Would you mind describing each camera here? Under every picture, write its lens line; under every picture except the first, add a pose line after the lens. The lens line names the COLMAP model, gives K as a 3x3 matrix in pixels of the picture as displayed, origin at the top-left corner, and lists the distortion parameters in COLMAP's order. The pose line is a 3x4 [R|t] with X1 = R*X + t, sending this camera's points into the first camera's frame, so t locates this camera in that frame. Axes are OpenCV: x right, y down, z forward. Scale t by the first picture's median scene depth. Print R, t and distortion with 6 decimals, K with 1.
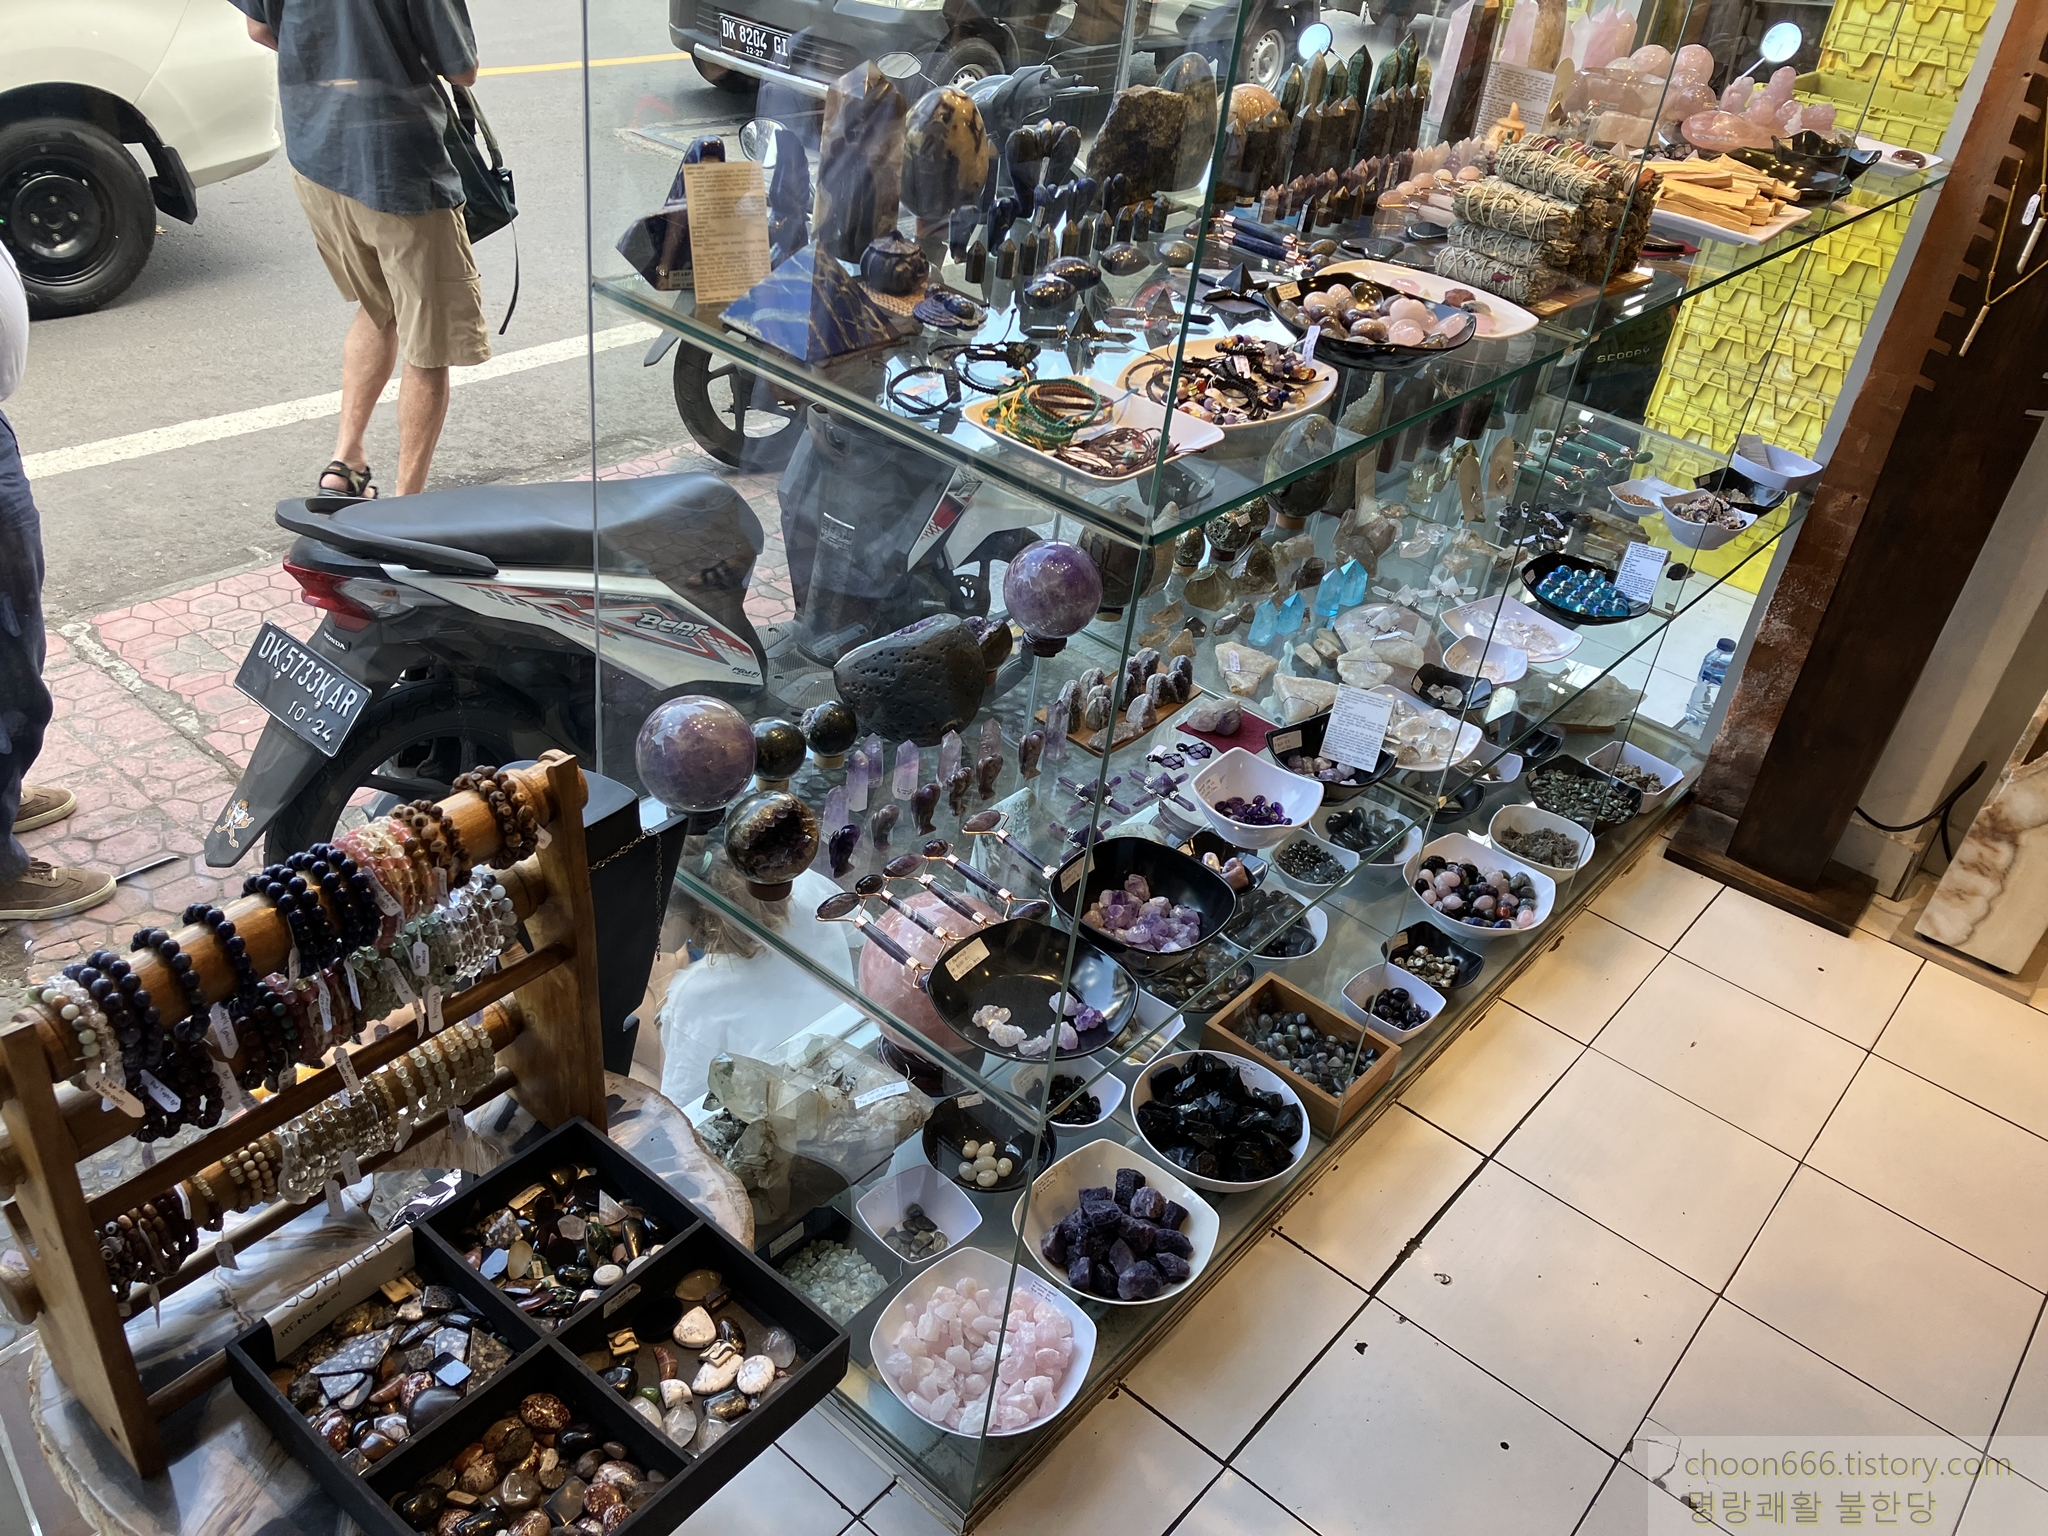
lens RADIAL K [[1706.4, 0, 1019.7], [0, 1706.4, 767.9], [0, 0, 1]] dist [0.012517, -0.005707]
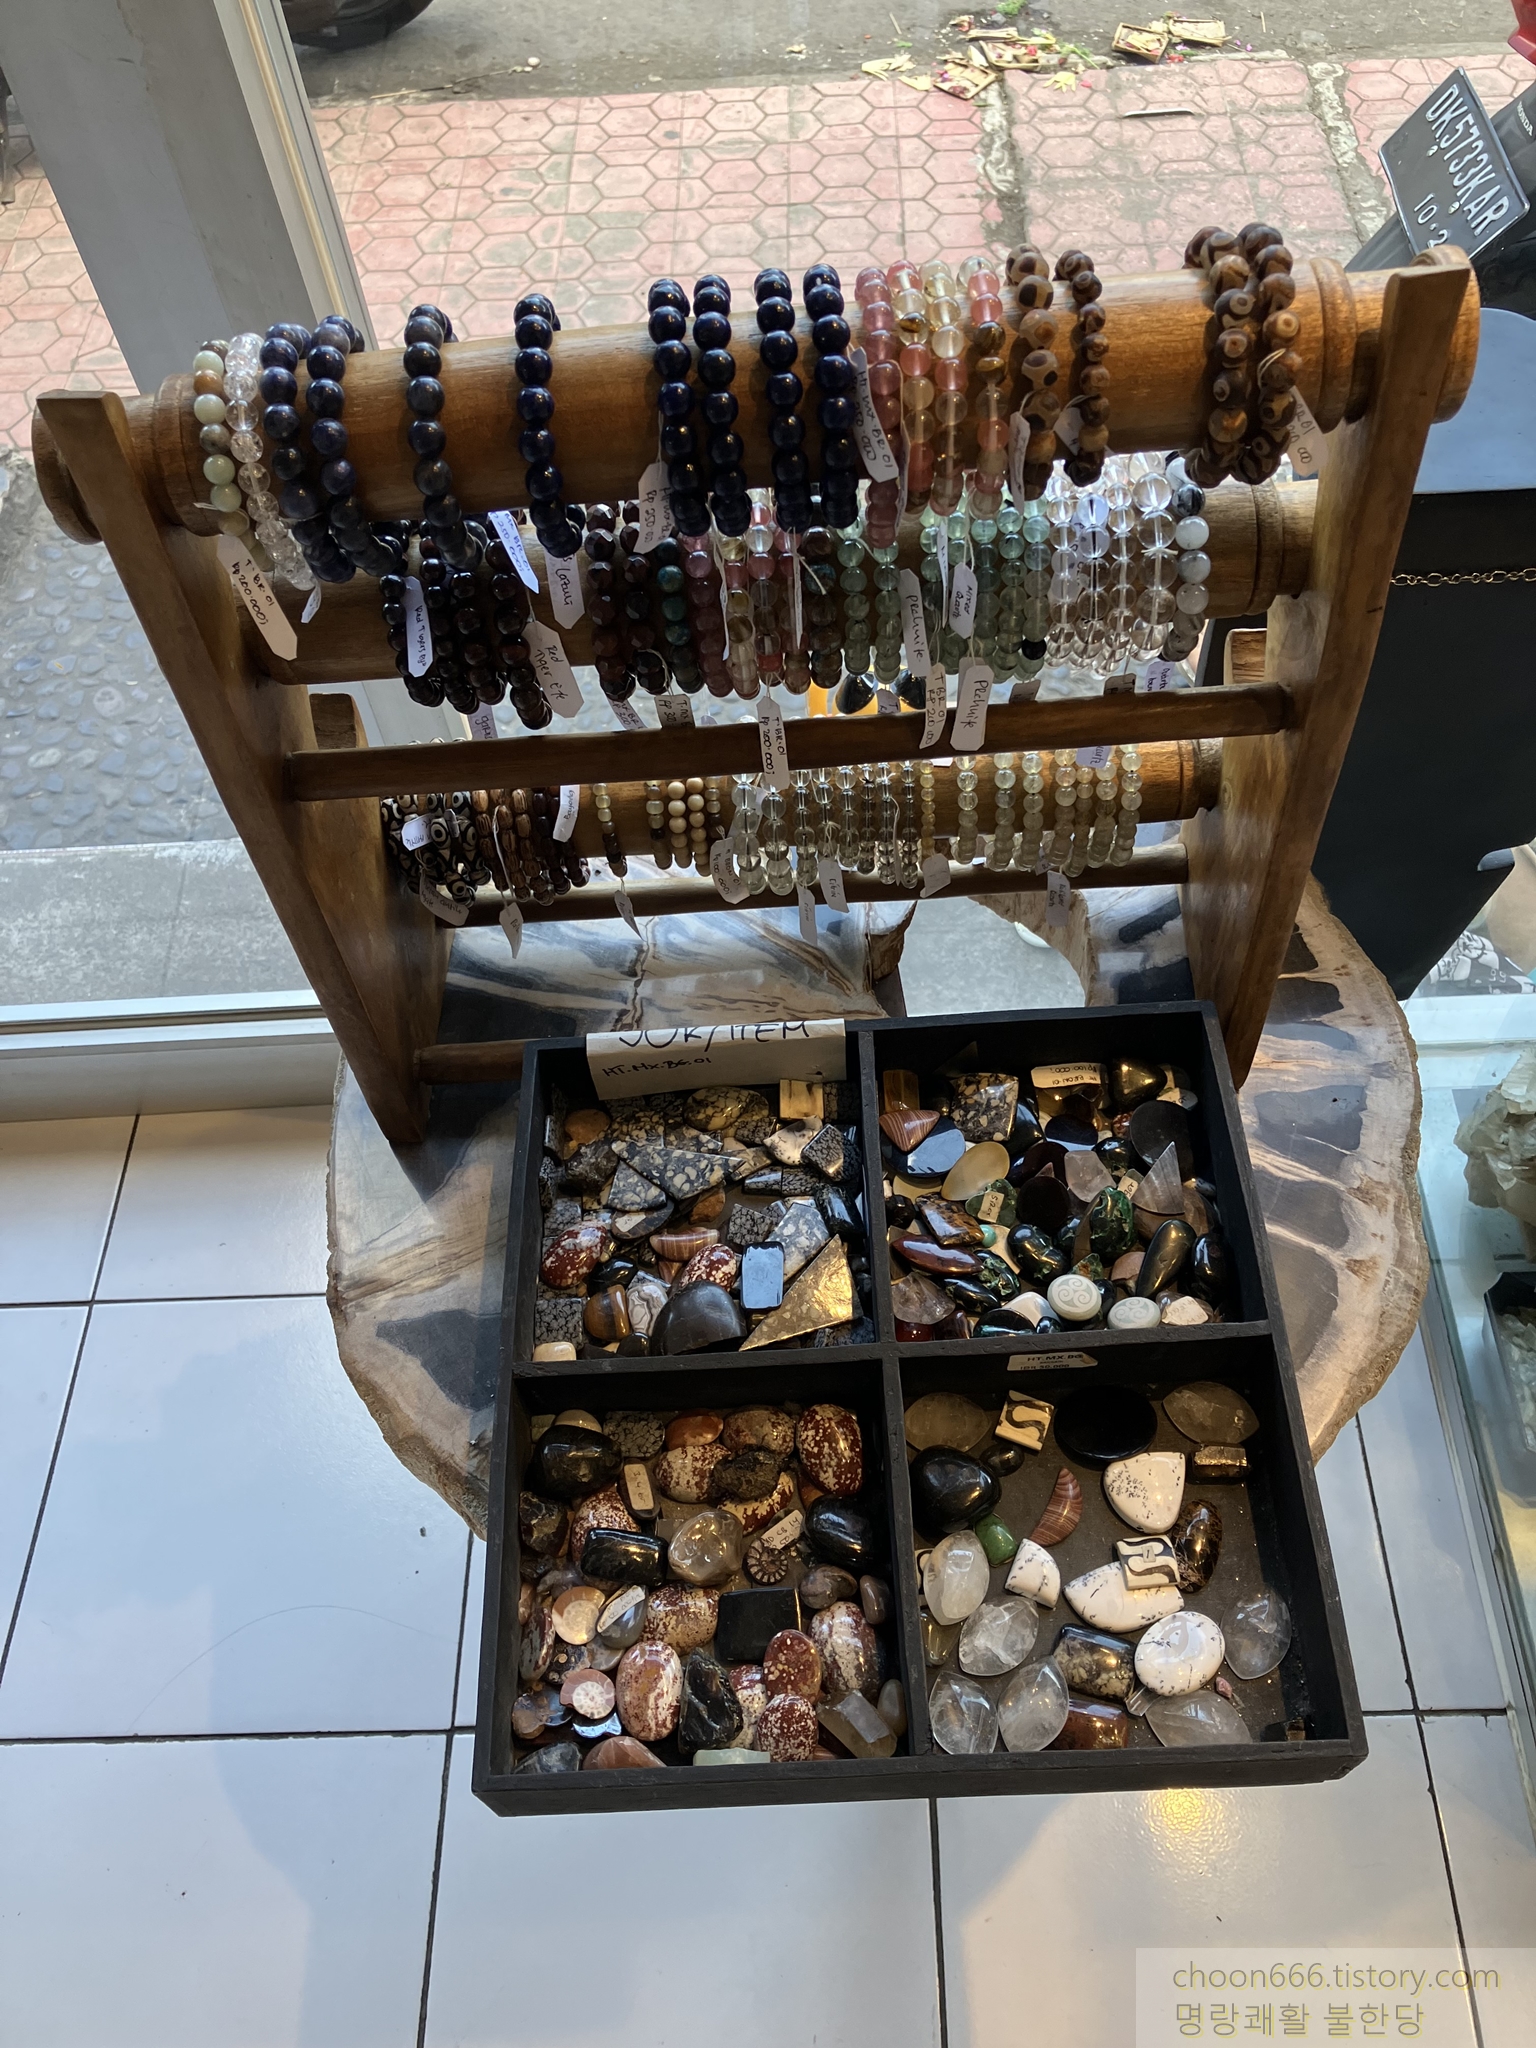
lens RADIAL K [[1706.4, 0, 768.9], [0, 1706.4, 1002.9], [0, 0, 1]] dist [0.012517, -0.005707]
pose [[0.636670, 0.541354, -0.549169, -0.058476], [-0.314143, 0.832463, 0.456421, 0.004308], [0.704248, -0.118072, 0.700067, 0.582736]]
